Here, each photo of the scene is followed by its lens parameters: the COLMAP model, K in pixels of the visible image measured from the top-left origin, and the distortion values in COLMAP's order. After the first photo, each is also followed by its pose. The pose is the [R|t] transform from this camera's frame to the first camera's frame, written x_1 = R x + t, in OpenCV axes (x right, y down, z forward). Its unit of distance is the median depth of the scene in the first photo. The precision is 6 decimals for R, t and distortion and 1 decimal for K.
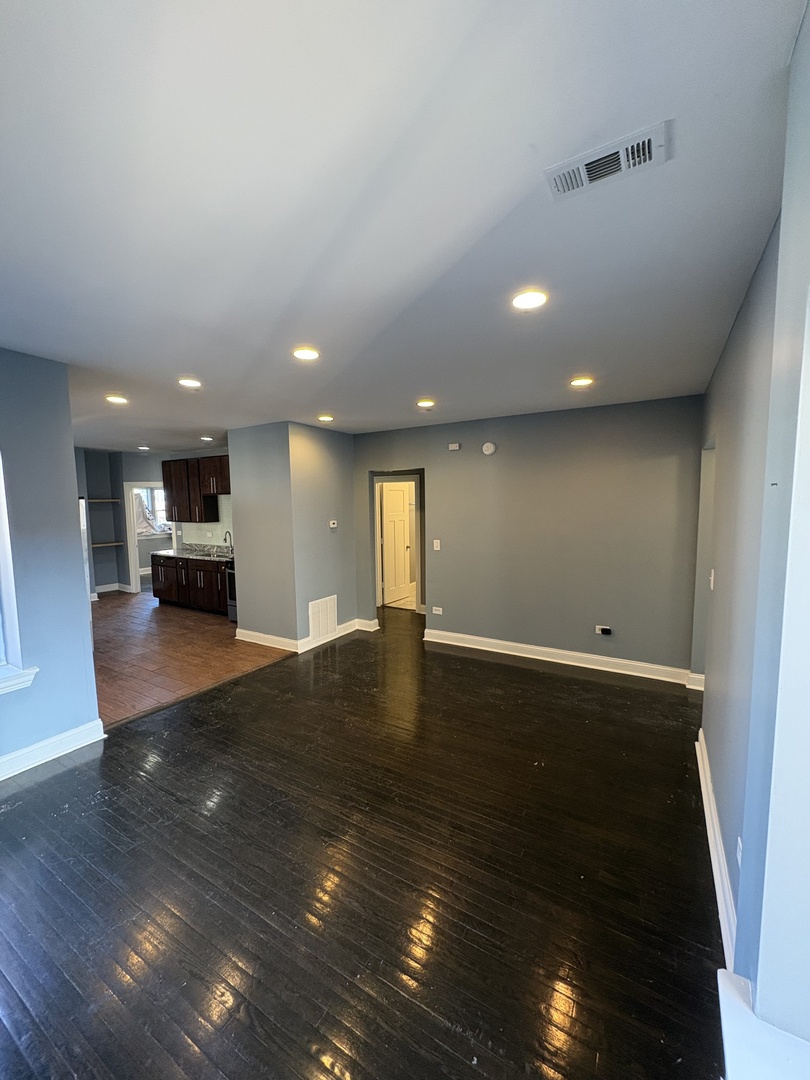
lens RADIAL K [[428.3, 0, 409.2], [0, 428.3, 539.0], [0, 0, 1]] dist [-0.002917, -0.001098]
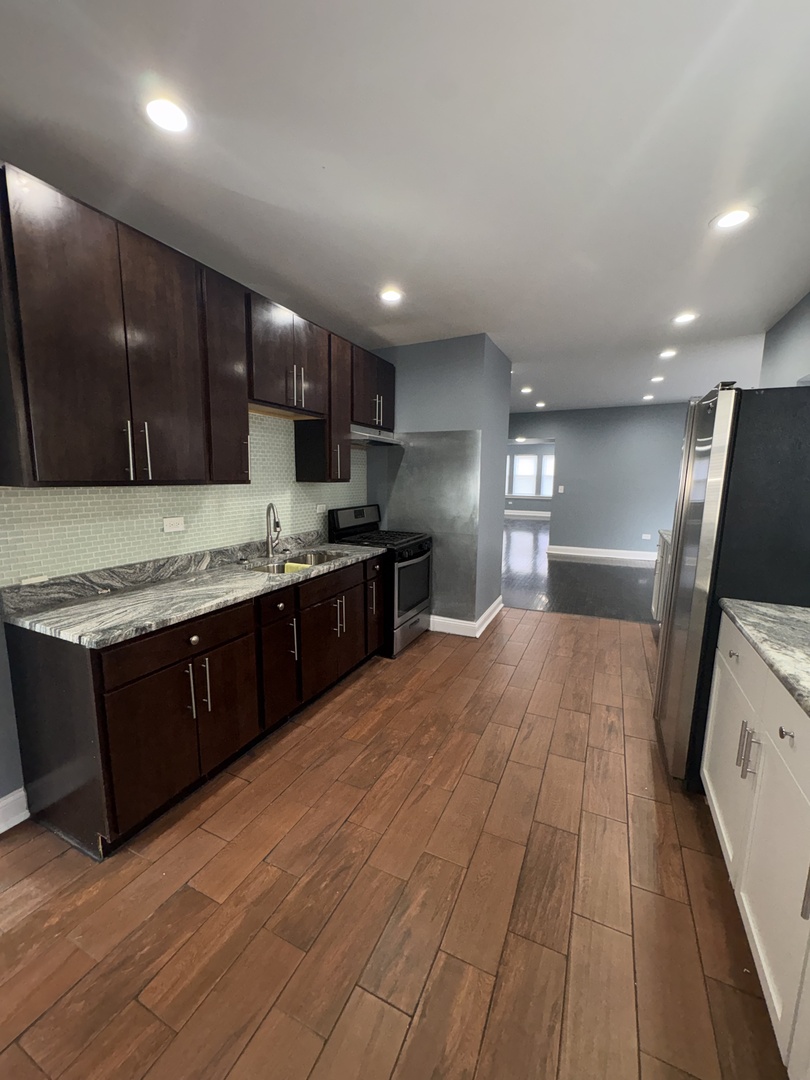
lens RADIAL K [[428.3, 0, 406.3], [0, 428.3, 541.3], [0, 0, 1]] dist [-0.002917, -0.001098]
pose [[-0.087547, -0.140003, 0.986273, -0.776132], [0.085268, 0.985388, 0.147446, -0.029425], [-0.992504, 0.097006, -0.074330, 0.832478]]
